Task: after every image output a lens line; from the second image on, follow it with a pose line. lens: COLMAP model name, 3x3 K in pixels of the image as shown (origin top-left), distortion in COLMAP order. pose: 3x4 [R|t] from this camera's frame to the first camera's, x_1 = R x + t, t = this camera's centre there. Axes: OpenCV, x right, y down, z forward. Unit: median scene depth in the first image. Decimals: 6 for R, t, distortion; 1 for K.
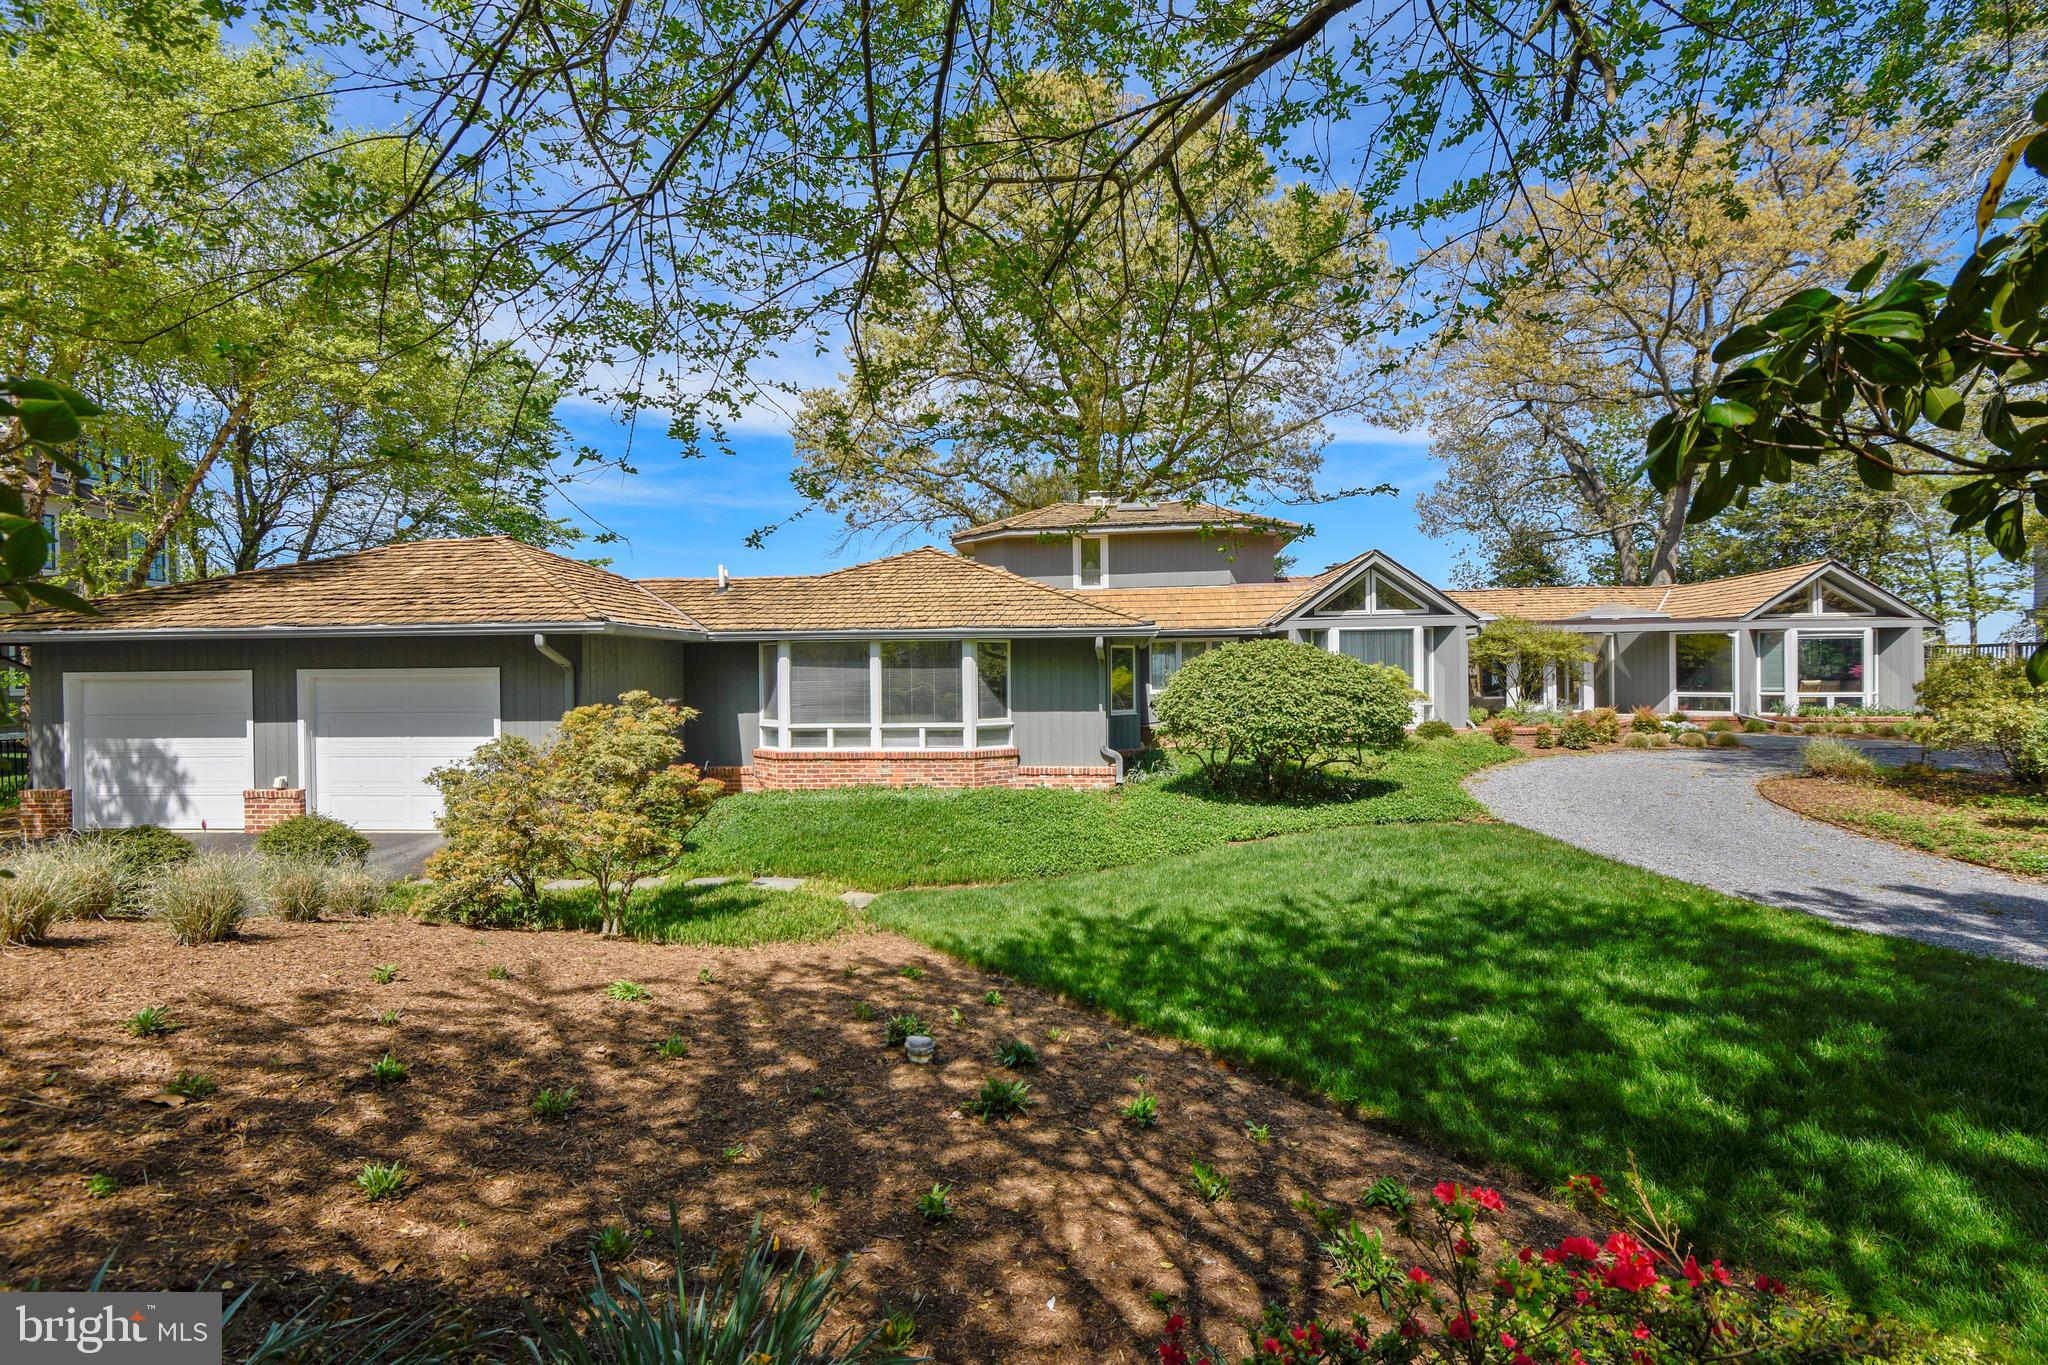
lens RADIAL K [[940.8, 0, 1024.4], [0, 940.8, 695.1], [0, 0, 1]] dist [-0.001030, -0.000682]
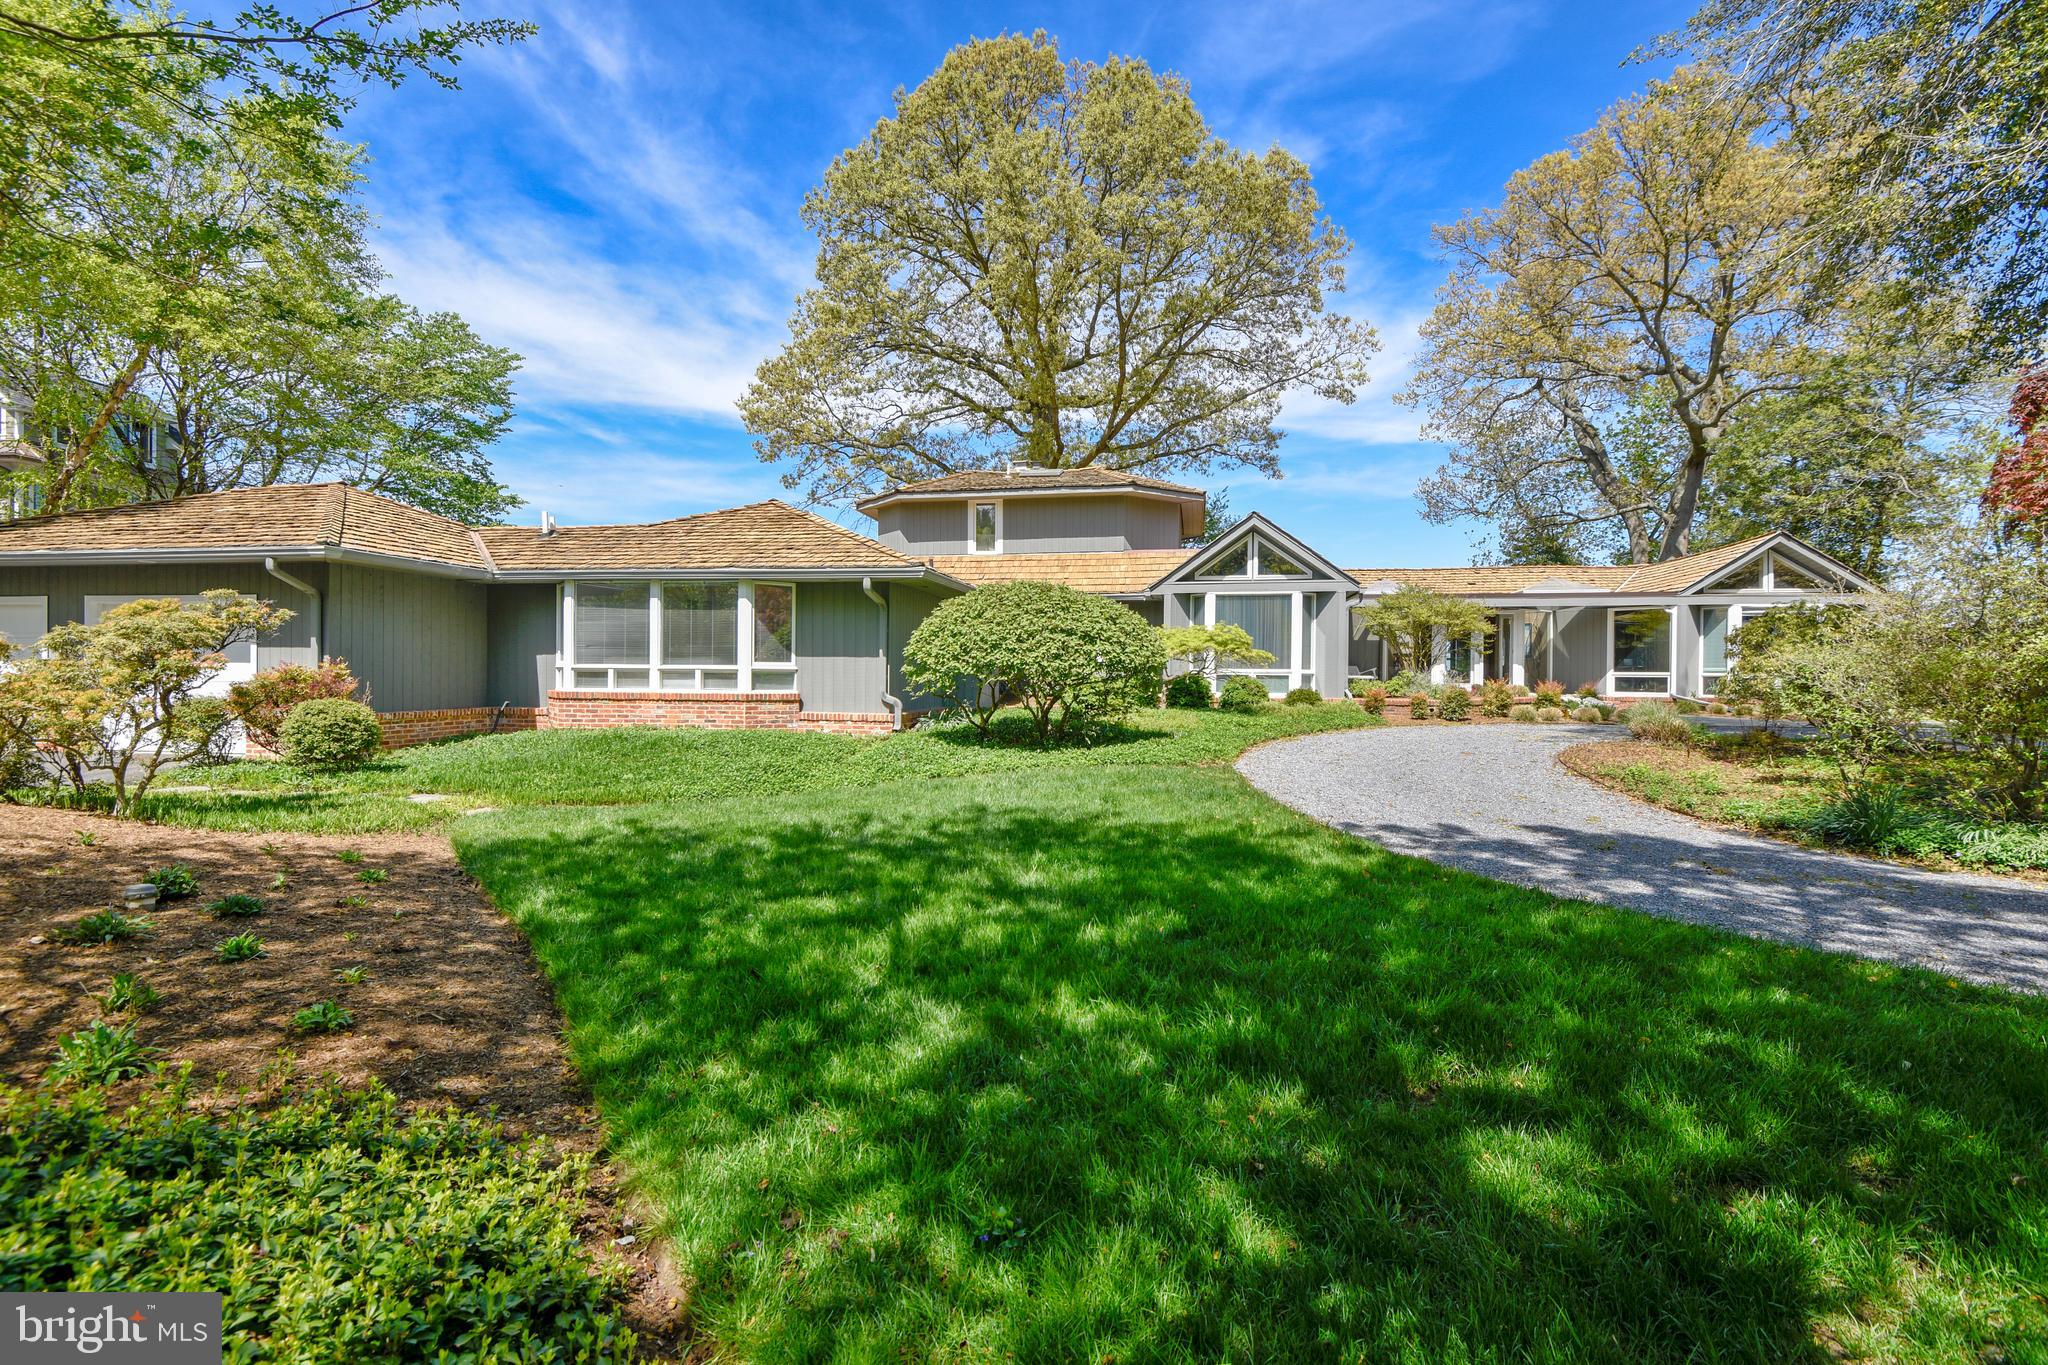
lens RADIAL K [[941.4, 0, 1024.0], [0, 941.4, 682.5], [0, 0, 1]] dist [0.022225, -0.023991]
pose [[0.997287, 0.019789, -0.070903, 0.273370], [-0.020688, 0.999714, -0.011971, 0.047927], [0.070646, 0.013405, 0.997411, 0.029360]]
